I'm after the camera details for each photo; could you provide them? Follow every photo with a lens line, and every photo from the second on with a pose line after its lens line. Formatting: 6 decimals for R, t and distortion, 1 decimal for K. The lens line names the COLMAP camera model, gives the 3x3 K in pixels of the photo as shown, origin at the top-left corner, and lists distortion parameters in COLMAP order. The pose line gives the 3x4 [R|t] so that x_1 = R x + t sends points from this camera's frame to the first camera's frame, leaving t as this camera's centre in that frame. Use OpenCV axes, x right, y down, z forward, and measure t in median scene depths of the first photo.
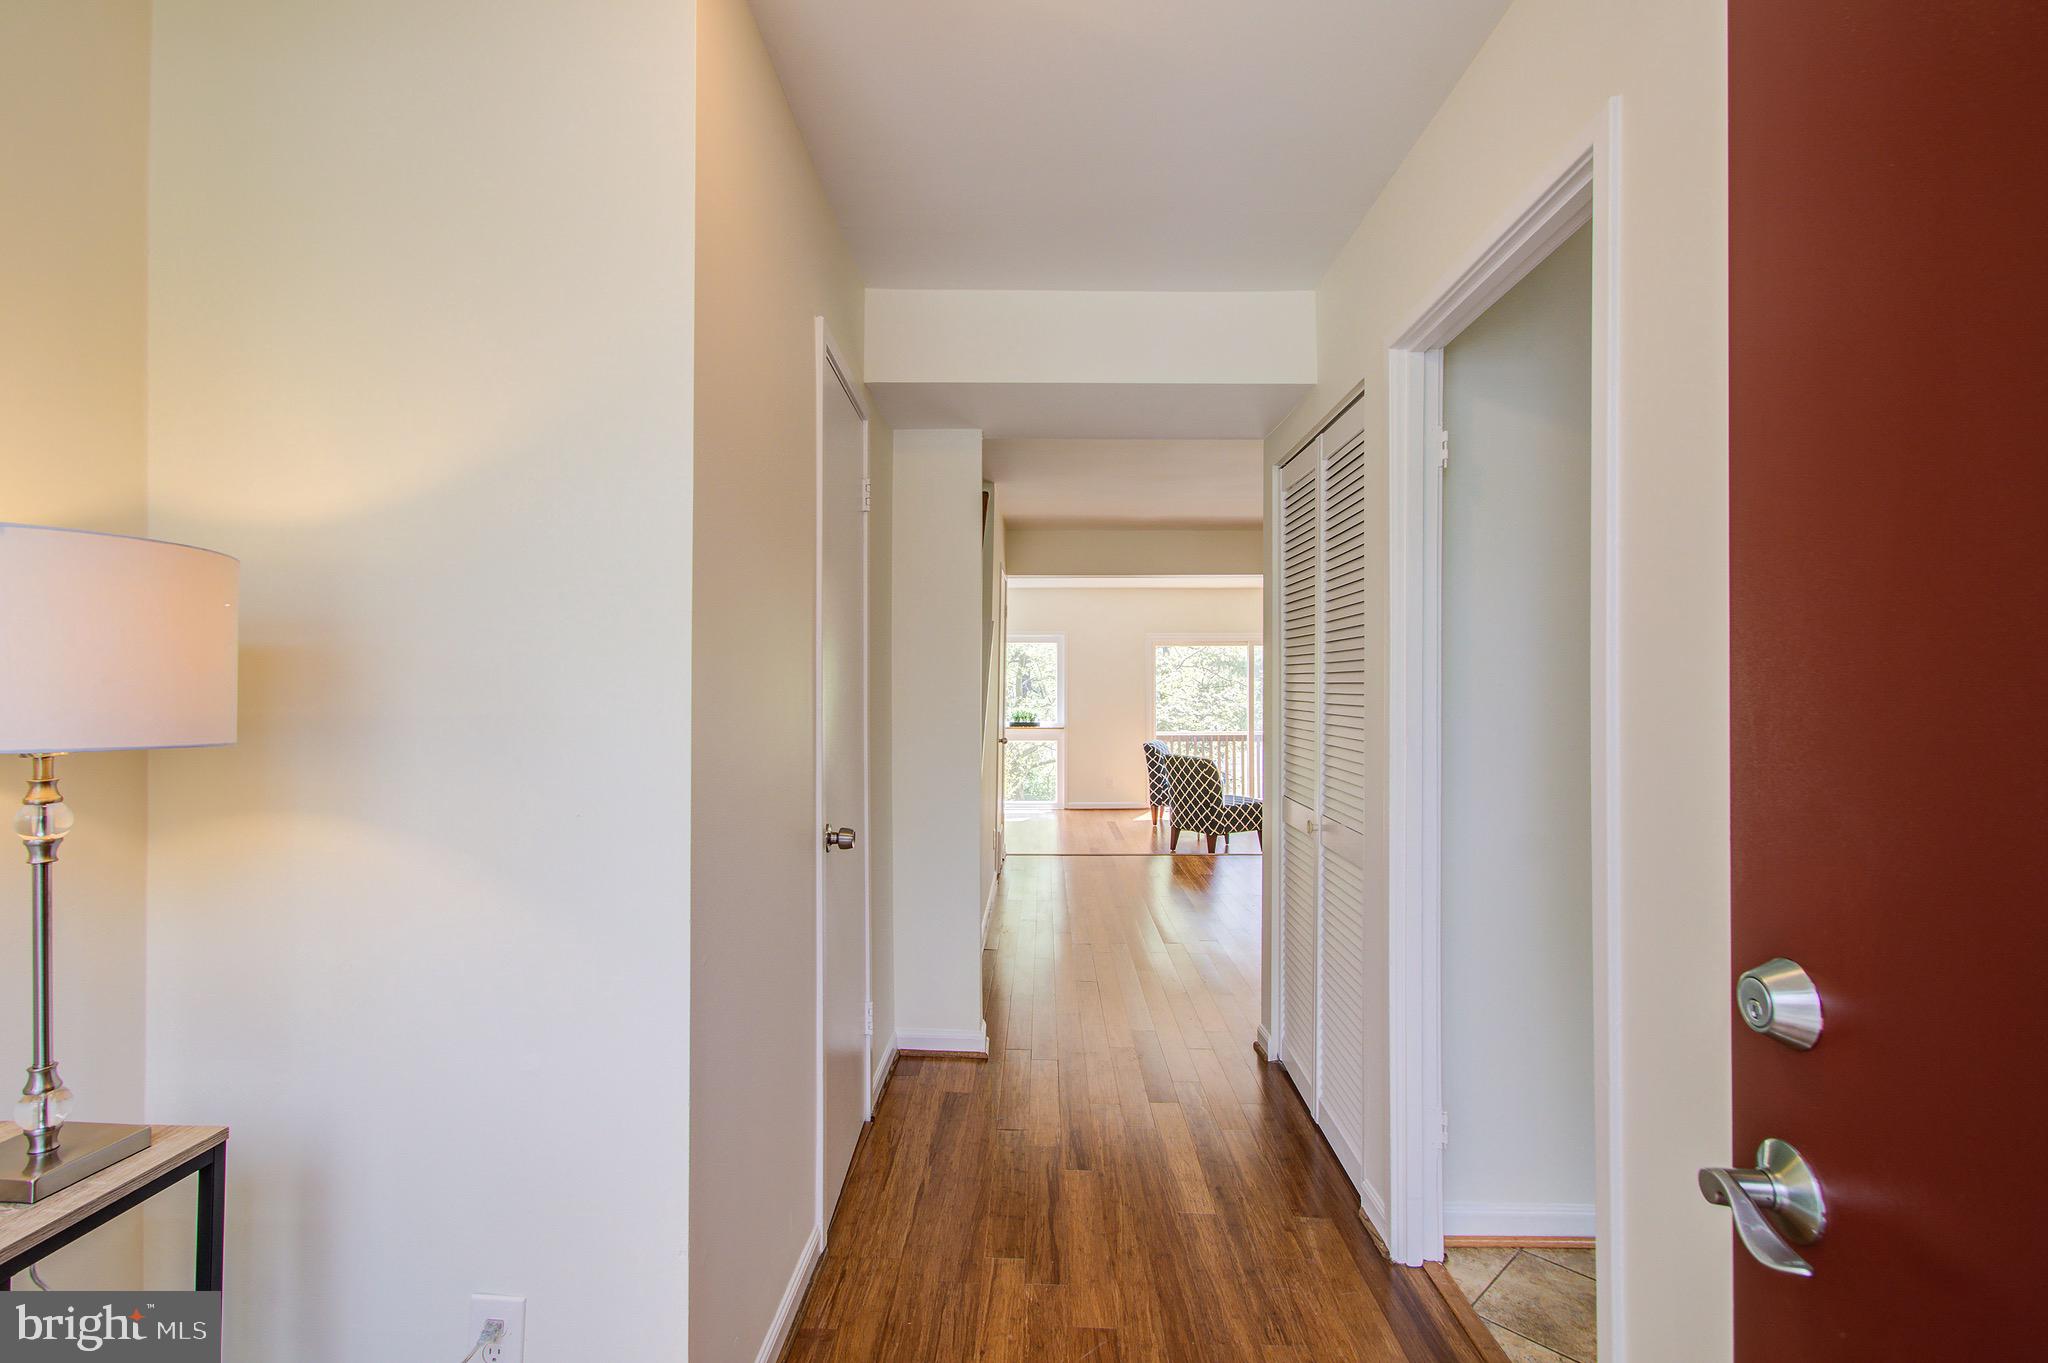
lens RADIAL K [[935.7, 0, 1027.0], [0, 935.7, 679.3], [0, 0, 1]] dist [0.002434, 0.000657]
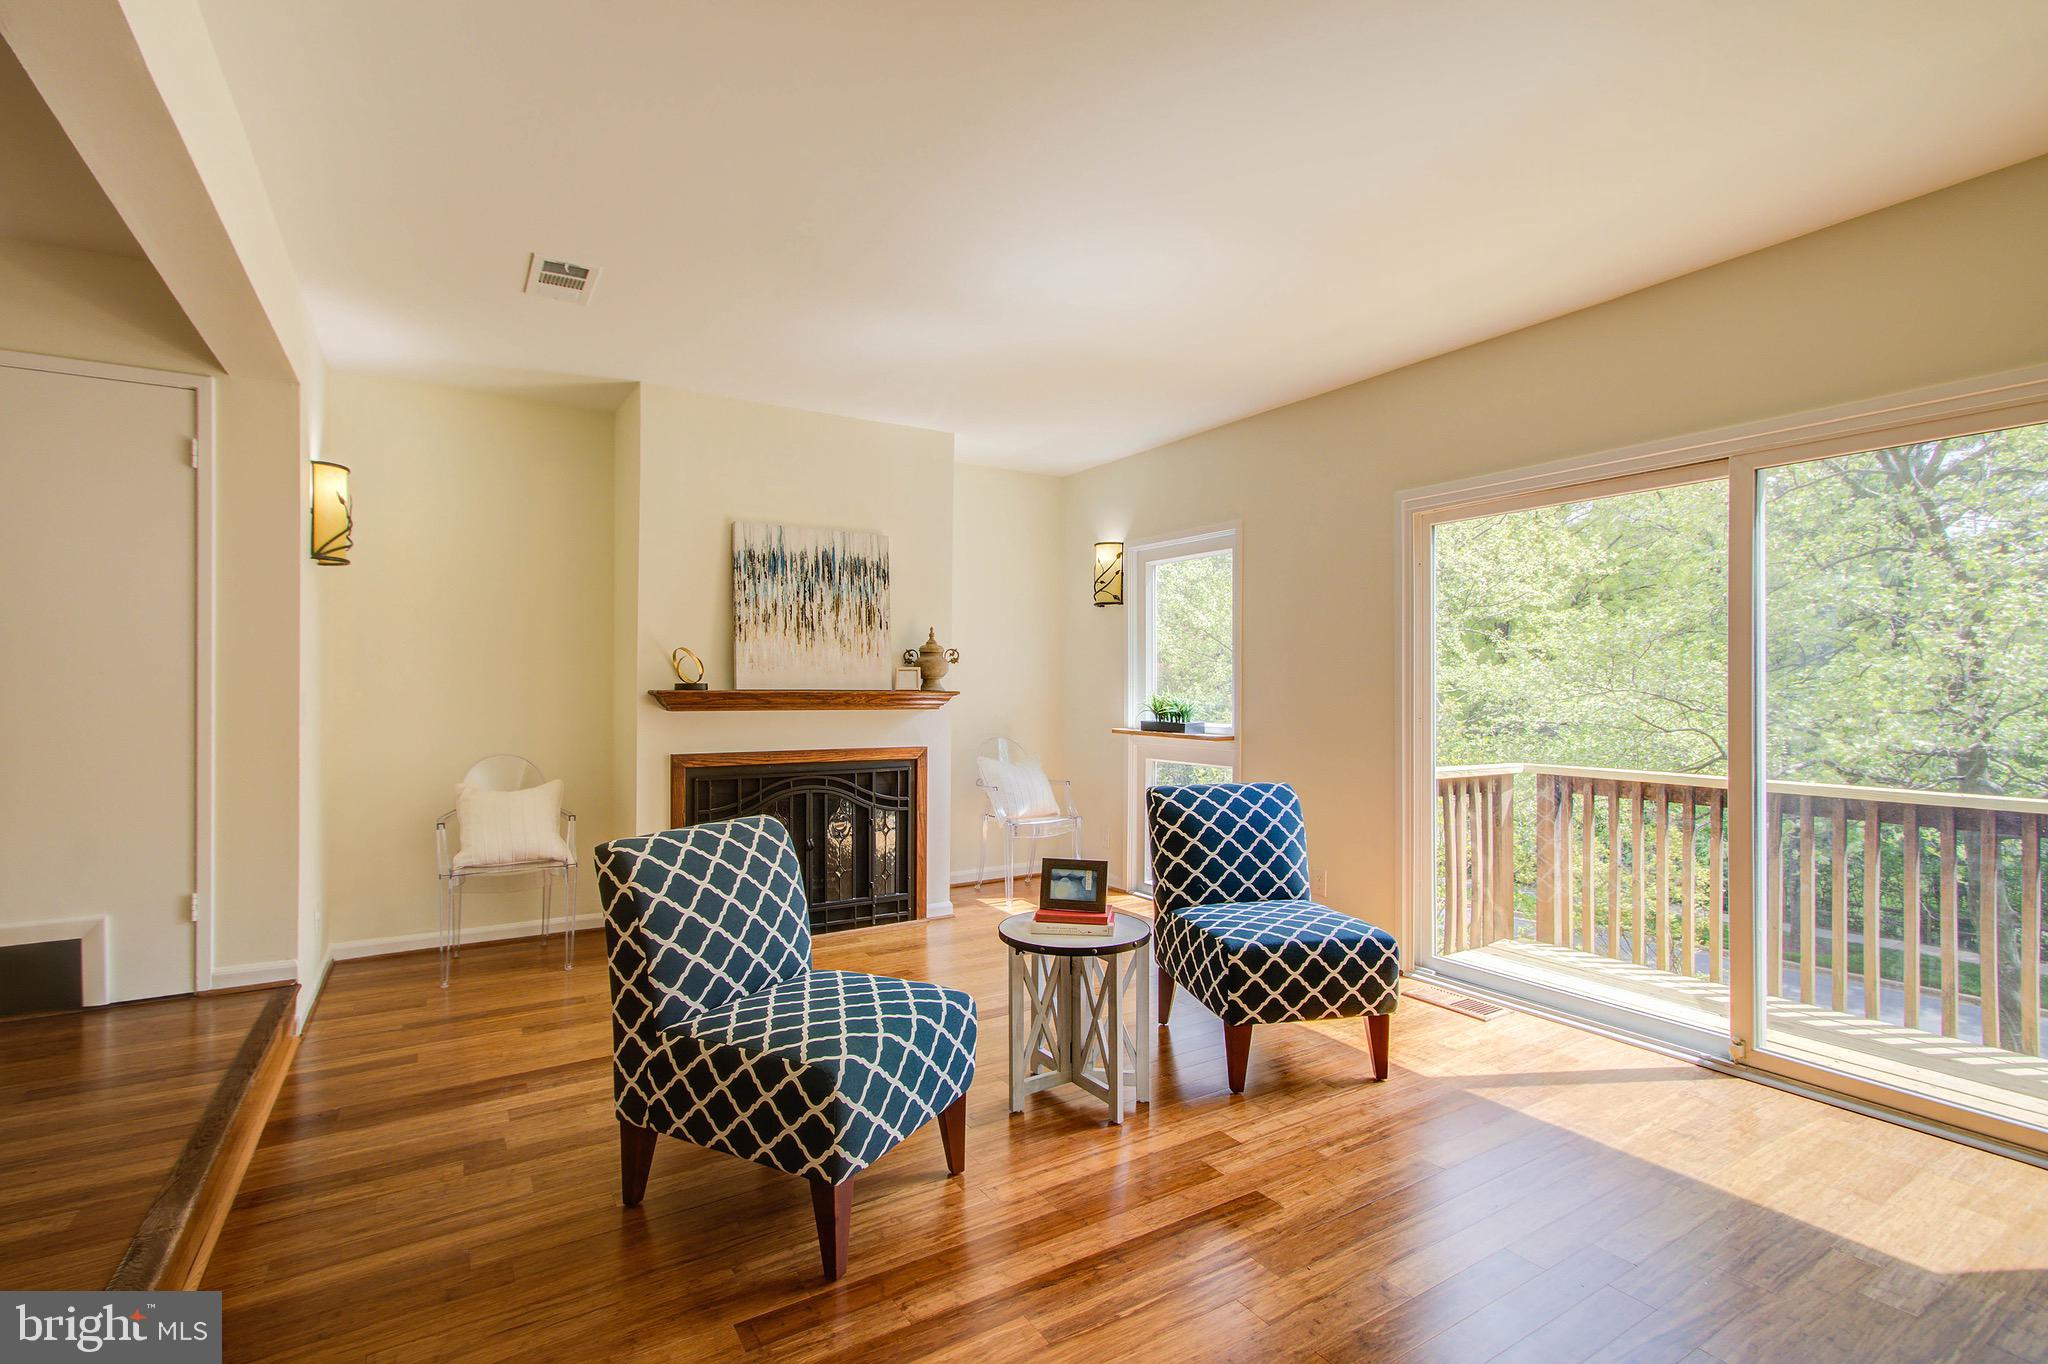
lens RADIAL K [[935.7, 0, 1016.9], [0, 935.7, 686.1], [0, 0, 1]] dist [0.002434, 0.000657]
pose [[0.525898, 0.005212, -0.850532, 0.406539], [-0.003207, 0.999986, 0.004145, 0.029388], [0.850541, 0.000548, 0.525908, 0.782461]]
